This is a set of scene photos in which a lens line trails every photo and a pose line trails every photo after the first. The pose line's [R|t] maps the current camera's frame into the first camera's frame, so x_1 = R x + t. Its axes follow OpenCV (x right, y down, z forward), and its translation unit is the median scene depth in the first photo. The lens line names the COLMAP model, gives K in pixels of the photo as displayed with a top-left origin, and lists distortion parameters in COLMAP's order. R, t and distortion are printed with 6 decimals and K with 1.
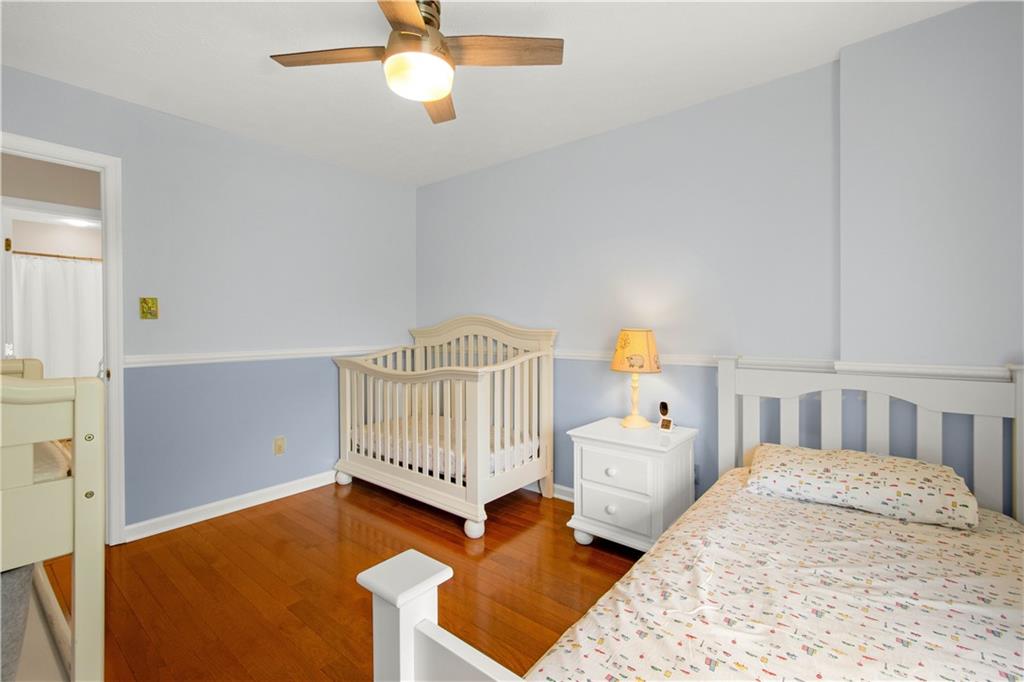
lens RADIAL K [[449.3, 0, 514.9], [0, 449.3, 332.2], [0, 0, 1]] dist [0.010744, 0.000036]
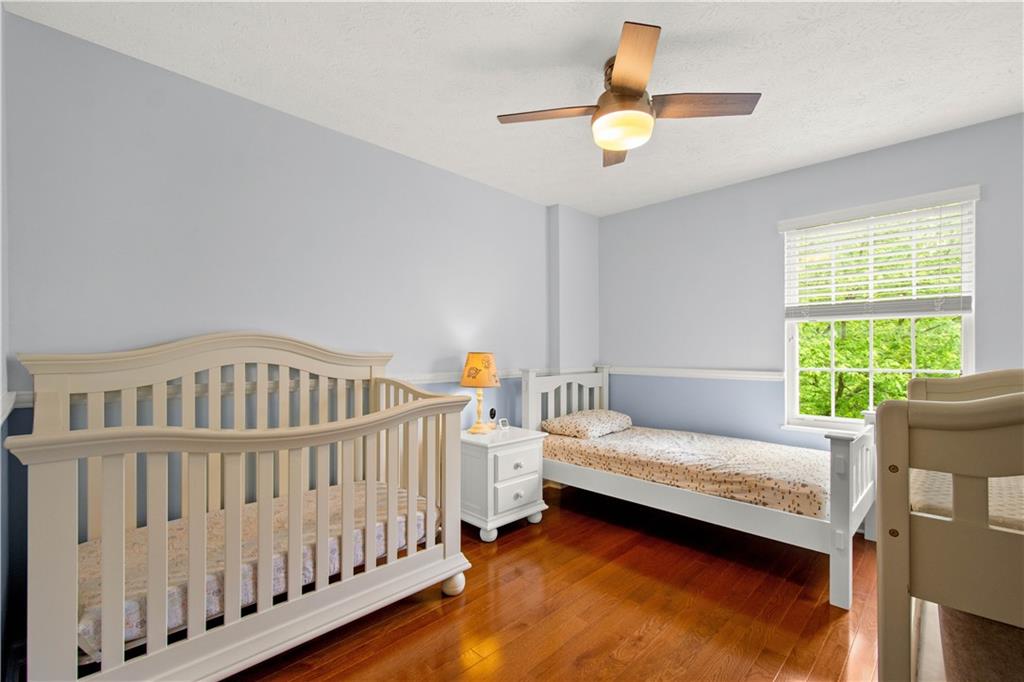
lens RADIAL K [[449.3, 0, 514.9], [0, 449.3, 332.2], [0, 0, 1]] dist [0.010744, 0.000036]
pose [[0.108713, 0.033273, 0.993516, -1.006403], [0.003490, 0.999421, -0.033852, -0.020804], [-0.994067, 0.007148, 0.108534, 0.823047]]
